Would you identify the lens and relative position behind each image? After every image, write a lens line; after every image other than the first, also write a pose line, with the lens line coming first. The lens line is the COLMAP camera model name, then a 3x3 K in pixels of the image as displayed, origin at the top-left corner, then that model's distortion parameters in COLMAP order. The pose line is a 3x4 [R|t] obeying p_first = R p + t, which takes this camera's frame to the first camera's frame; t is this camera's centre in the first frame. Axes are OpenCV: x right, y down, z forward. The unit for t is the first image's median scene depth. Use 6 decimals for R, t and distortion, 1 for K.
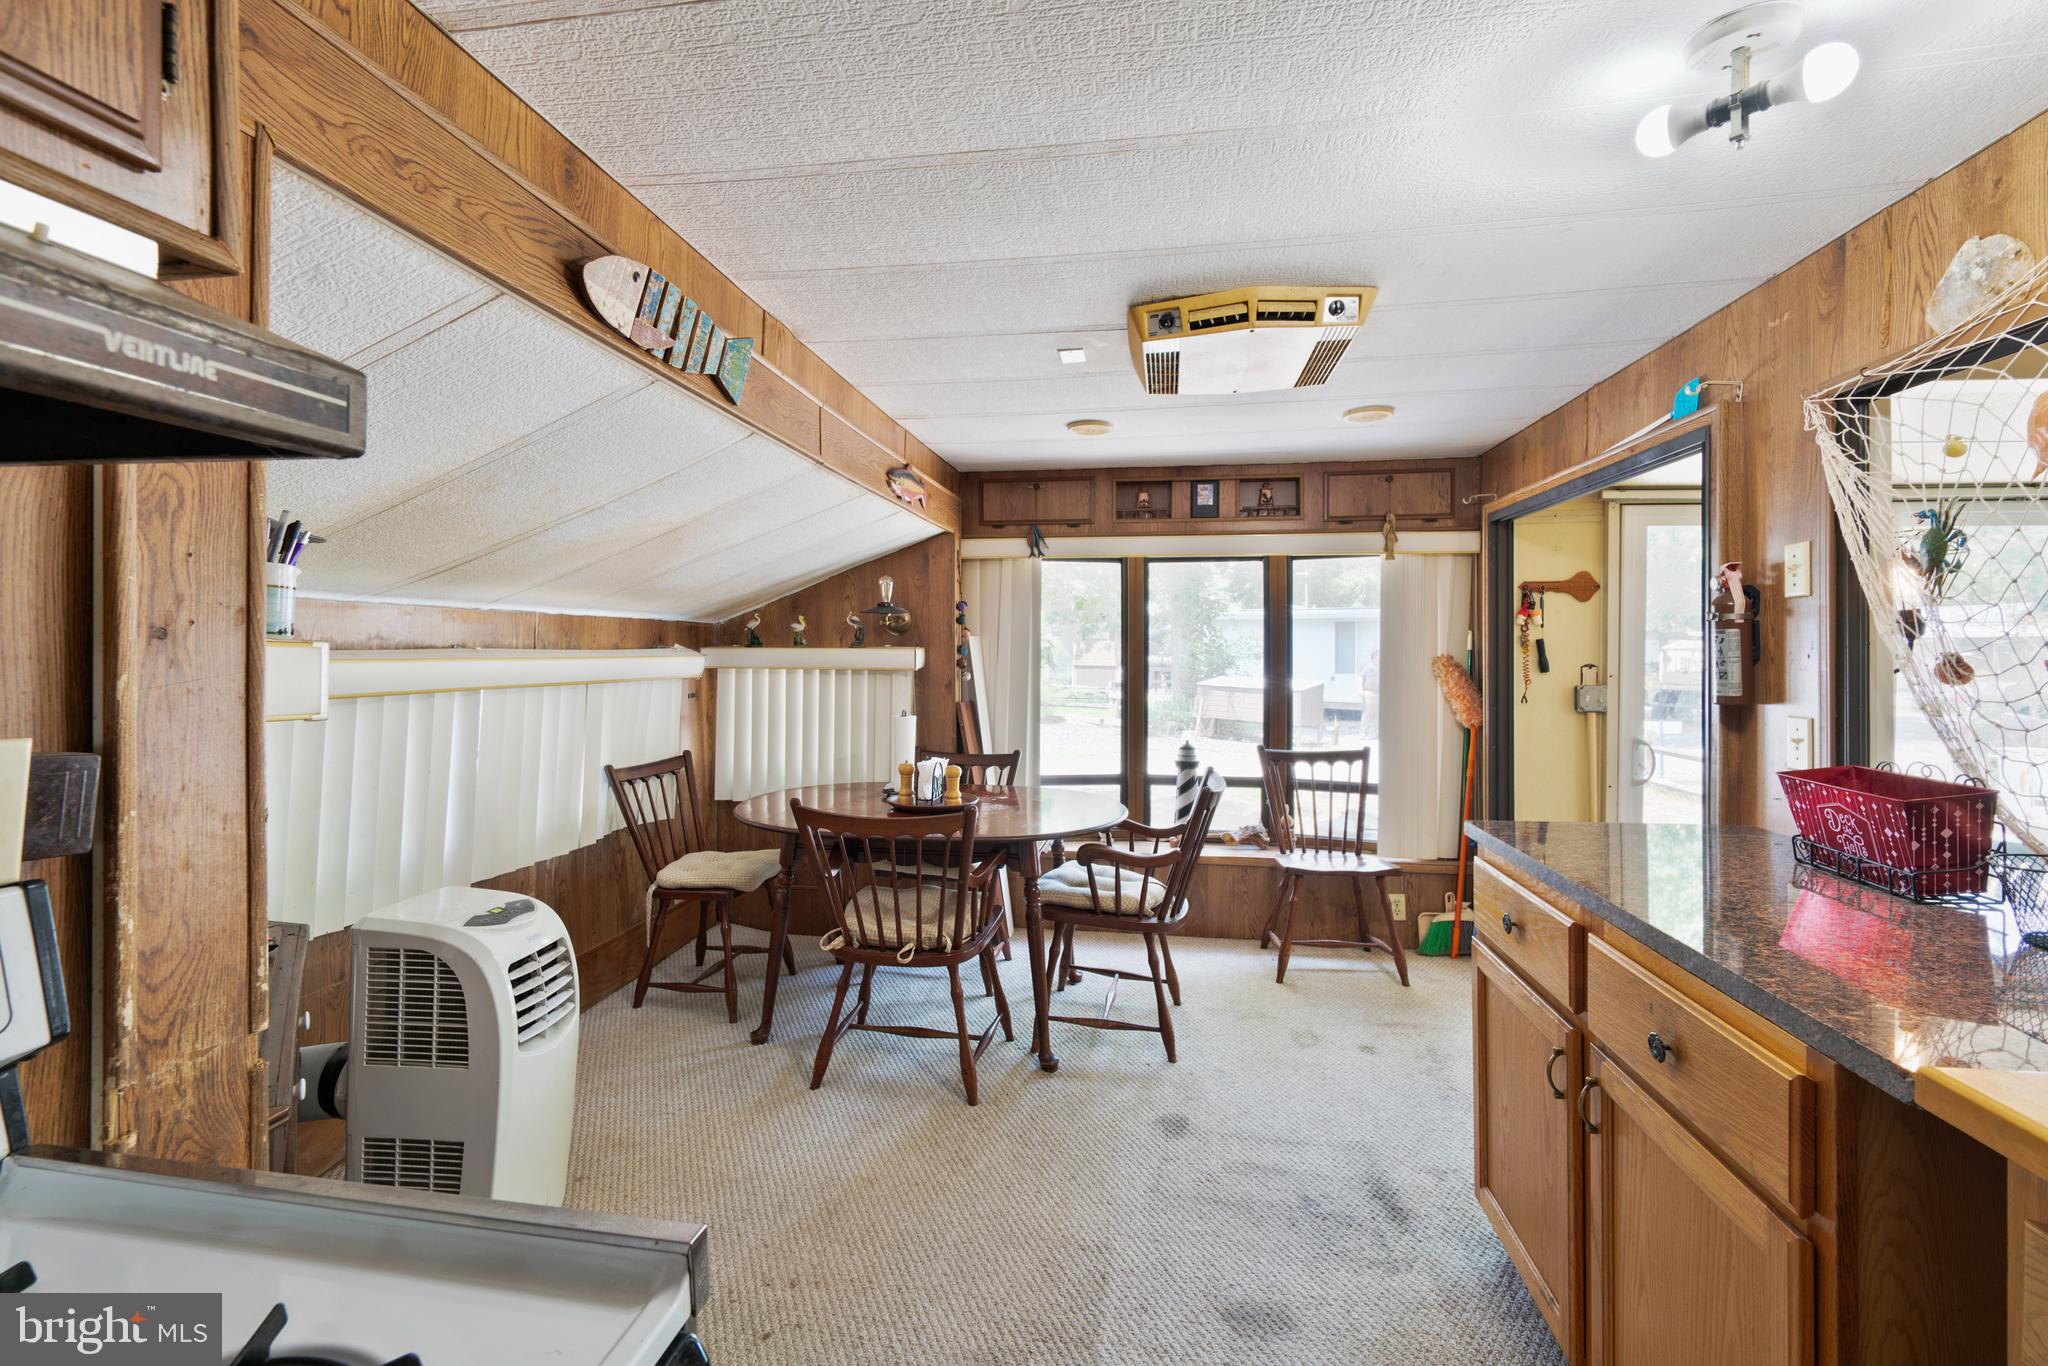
lens RADIAL K [[903.6, 0, 1027.0], [0, 903.6, 694.6], [0, 0, 1]] dist [-0.004936, 0.000111]
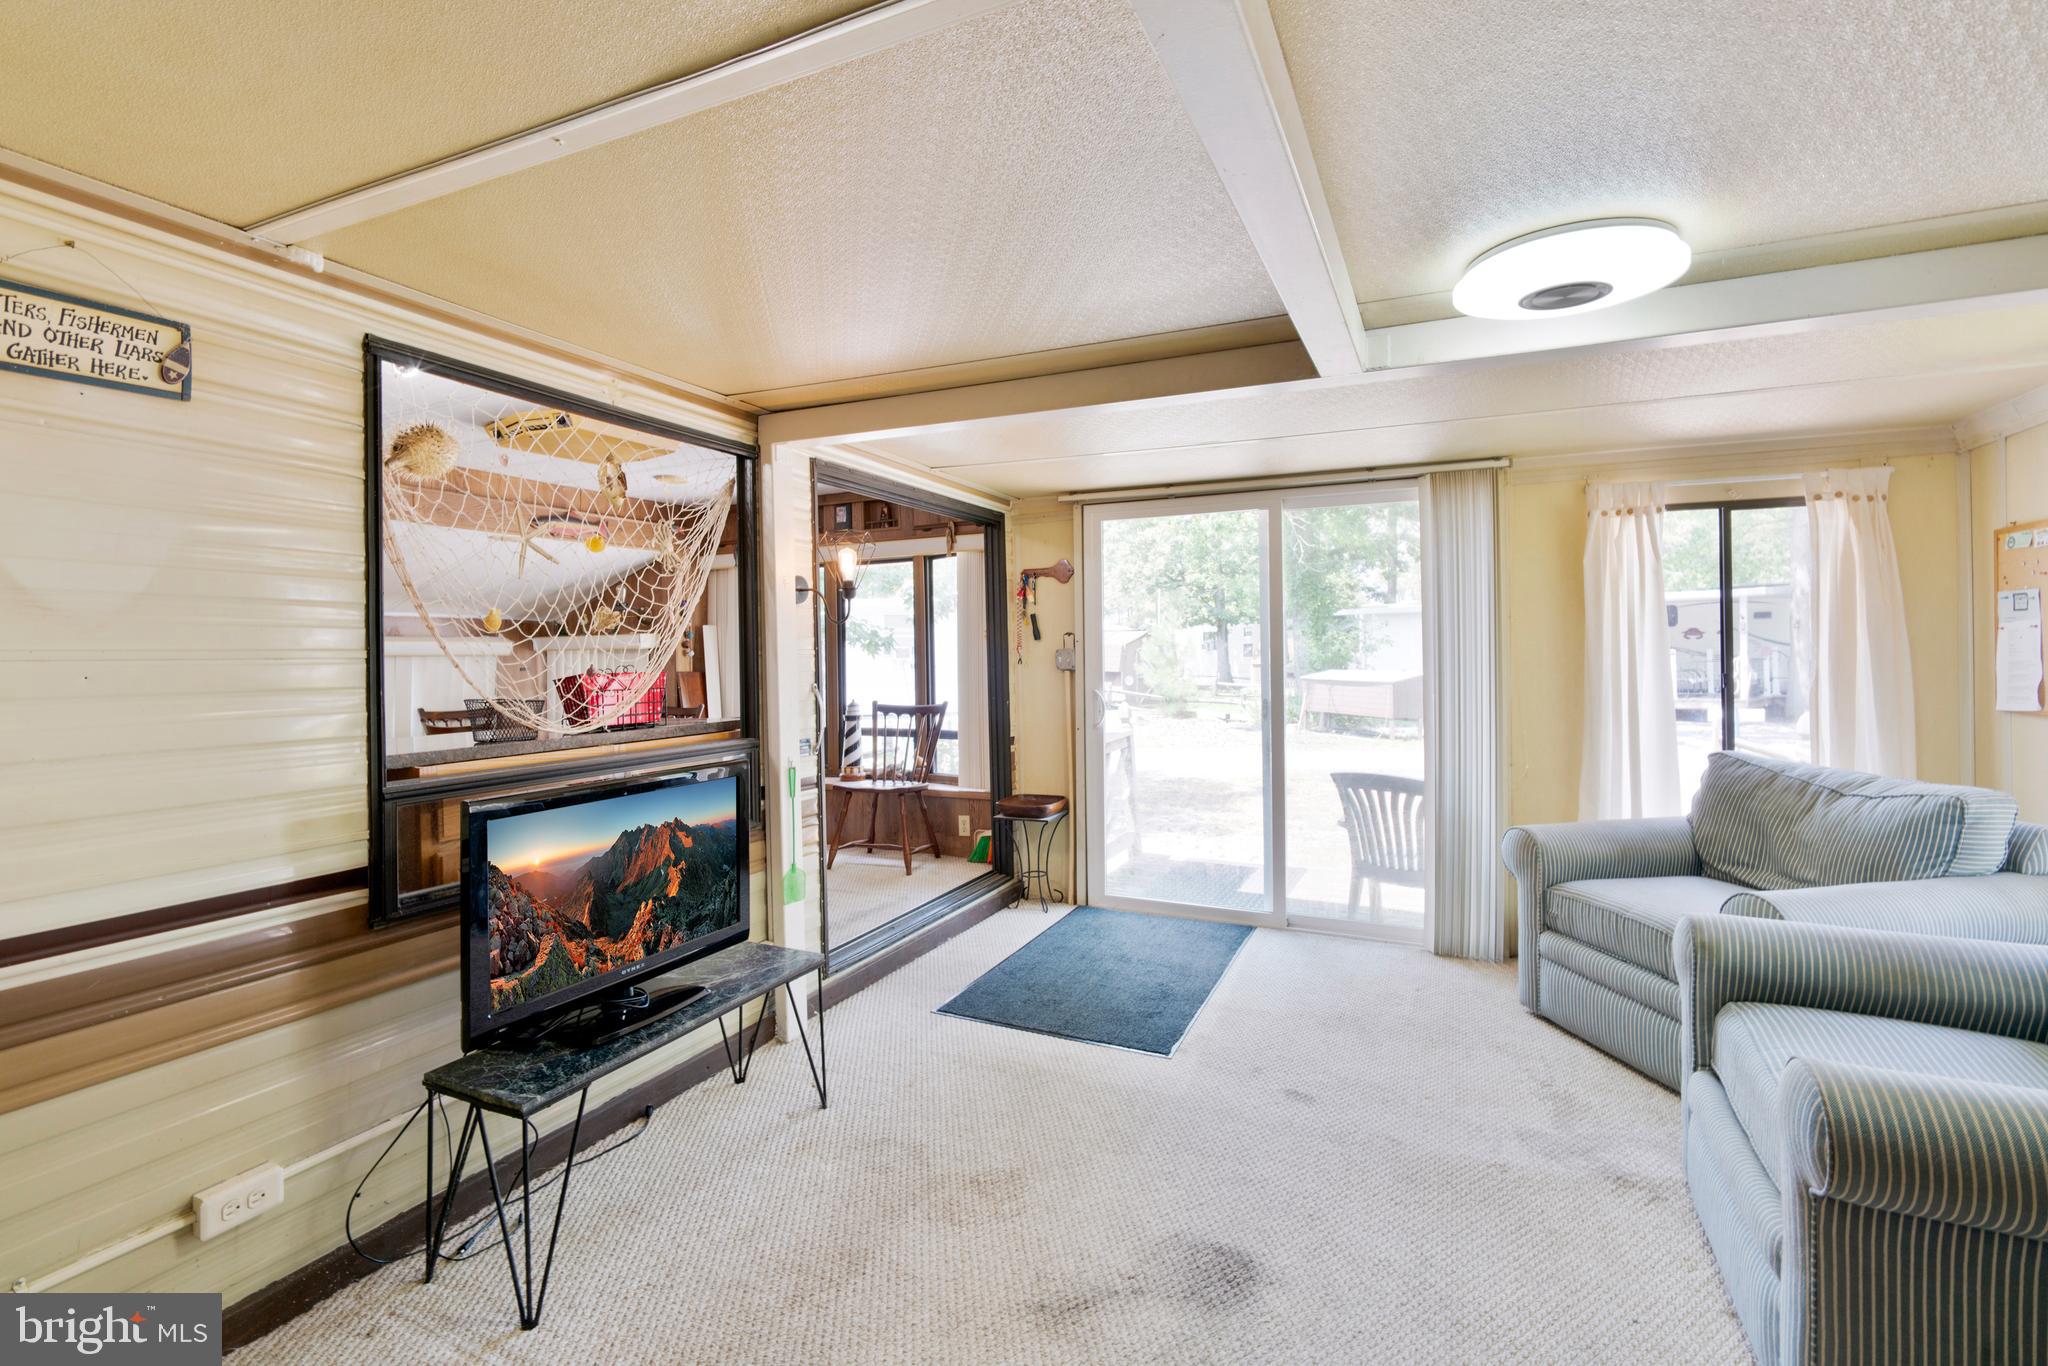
lens RADIAL K [[903.6, 0, 1010.0], [0, 903.6, 669.6], [0, 0, 1]] dist [-0.004936, 0.000111]
pose [[0.952772, -0.014256, -0.303351, 0.868237], [0.011603, 0.999877, -0.010545, 0.028154], [0.303464, 0.006527, 0.952820, -0.212380]]
